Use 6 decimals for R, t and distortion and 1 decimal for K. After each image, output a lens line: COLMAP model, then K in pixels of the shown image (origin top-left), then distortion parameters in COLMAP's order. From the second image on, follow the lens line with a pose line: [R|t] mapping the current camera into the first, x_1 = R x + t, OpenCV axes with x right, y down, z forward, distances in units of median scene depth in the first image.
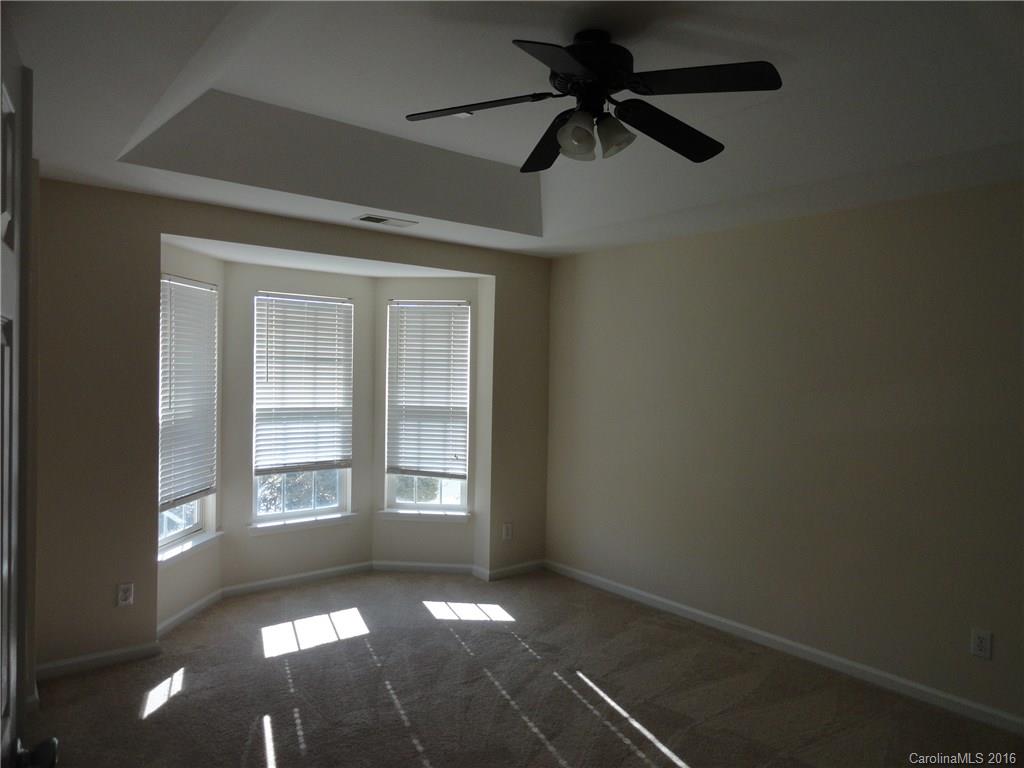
lens RADIAL K [[707.8, 0, 512.0], [0, 707.8, 384.0], [0, 0, 1]] dist [-0.003650, 0.002138]
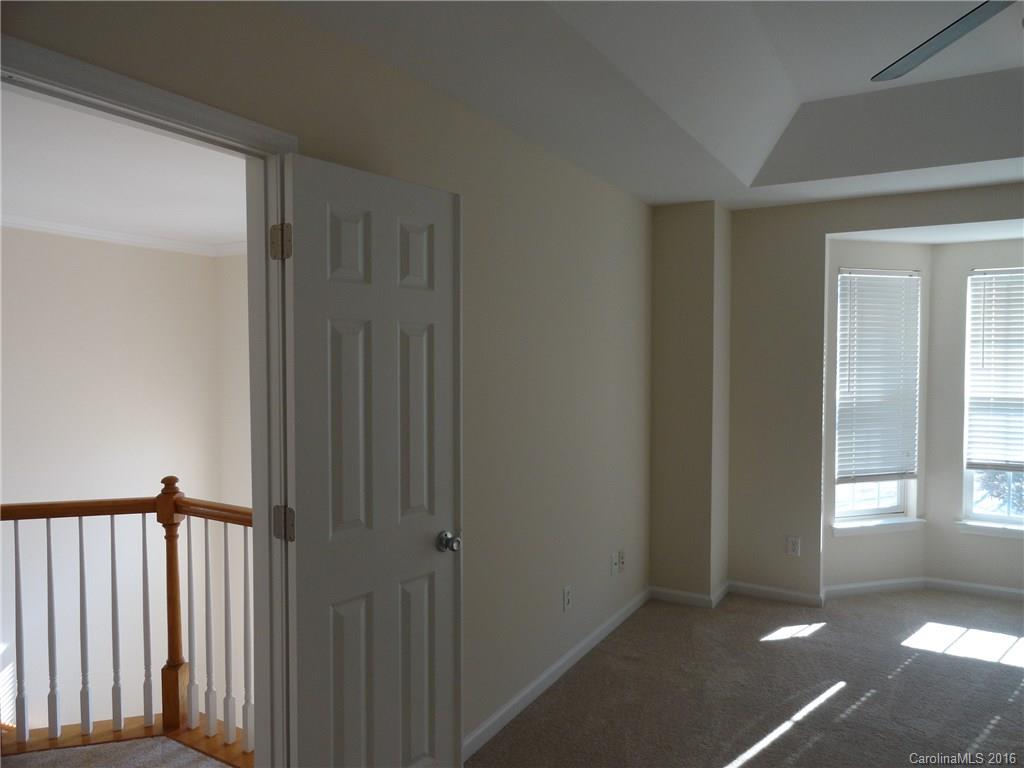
lens RADIAL K [[707.8, 0, 512.0], [0, 707.8, 384.0], [0, 0, 1]] dist [-0.003650, 0.002138]
pose [[0.341290, 0.018701, -0.939772, 0.349706], [-0.012571, 0.999803, 0.015331, 0.012735], [0.939874, 0.006581, 0.341458, 0.132950]]
